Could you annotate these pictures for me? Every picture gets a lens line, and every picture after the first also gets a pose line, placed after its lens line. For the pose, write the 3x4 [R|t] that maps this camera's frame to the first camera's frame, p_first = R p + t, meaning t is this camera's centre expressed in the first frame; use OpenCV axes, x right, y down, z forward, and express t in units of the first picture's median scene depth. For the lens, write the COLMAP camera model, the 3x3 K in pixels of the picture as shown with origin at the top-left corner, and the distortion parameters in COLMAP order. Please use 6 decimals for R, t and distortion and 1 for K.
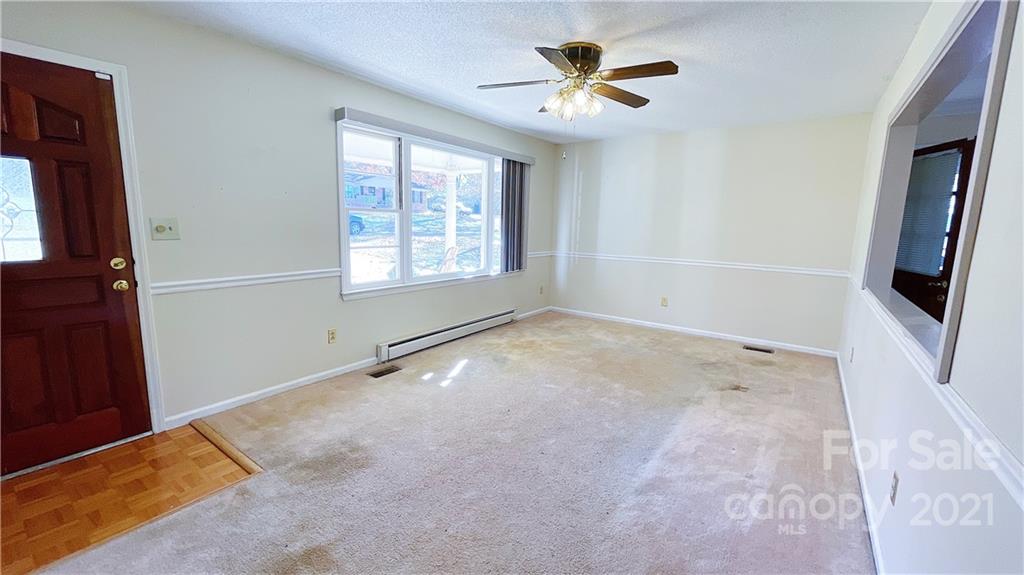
lens RADIAL K [[414.7, 0, 513.7], [0, 414.7, 284.2], [0, 0, 1]] dist [-0.001593, -0.000454]
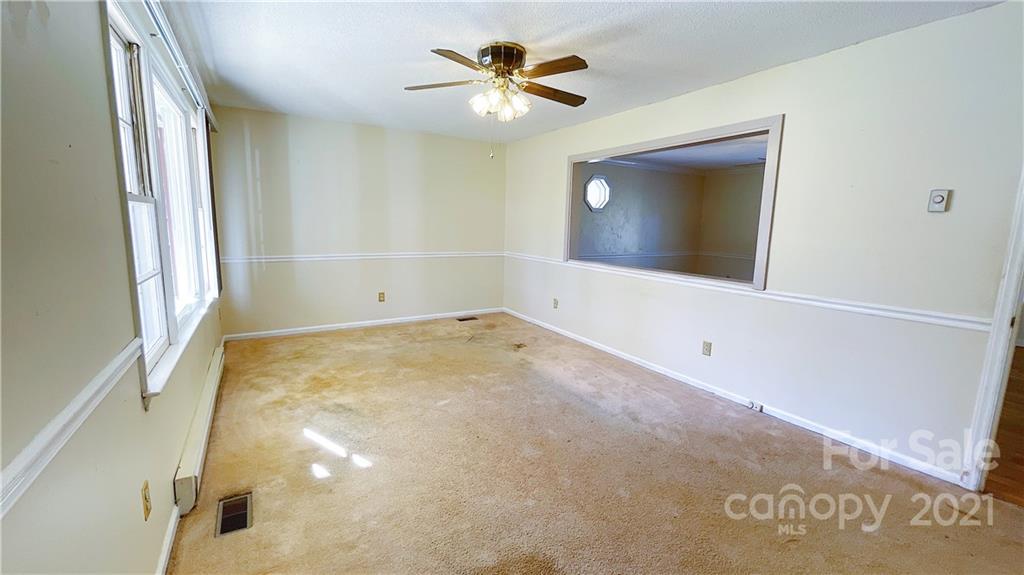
lens RADIAL K [[414.7, 0, 513.7], [0, 414.7, 284.2], [0, 0, 1]] dist [-0.001593, -0.000454]
pose [[0.392353, -0.154071, 0.906819, -0.573894], [0.125399, 0.985627, 0.113204, -0.084846], [-0.911227, 0.069299, 0.406034, 0.425863]]
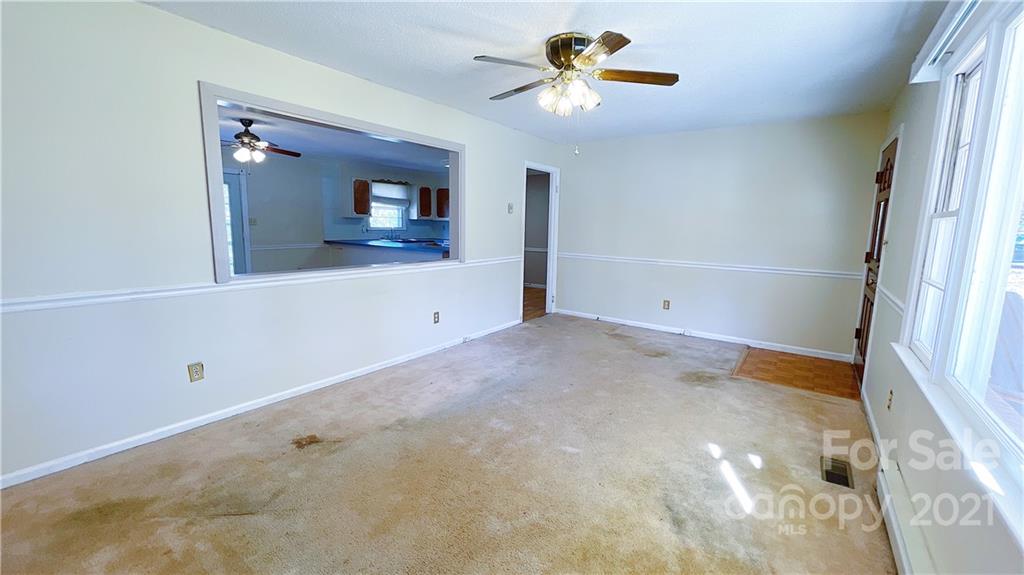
lens RADIAL K [[414.7, 0, 513.7], [0, 414.7, 284.2], [0, 0, 1]] dist [-0.001593, -0.000454]
pose [[-0.998746, -0.050049, 0.000778, 0.183903], [-0.047653, 0.955477, 0.291193, -0.213013], [-0.015318, 0.290791, -0.956664, 1.455234]]
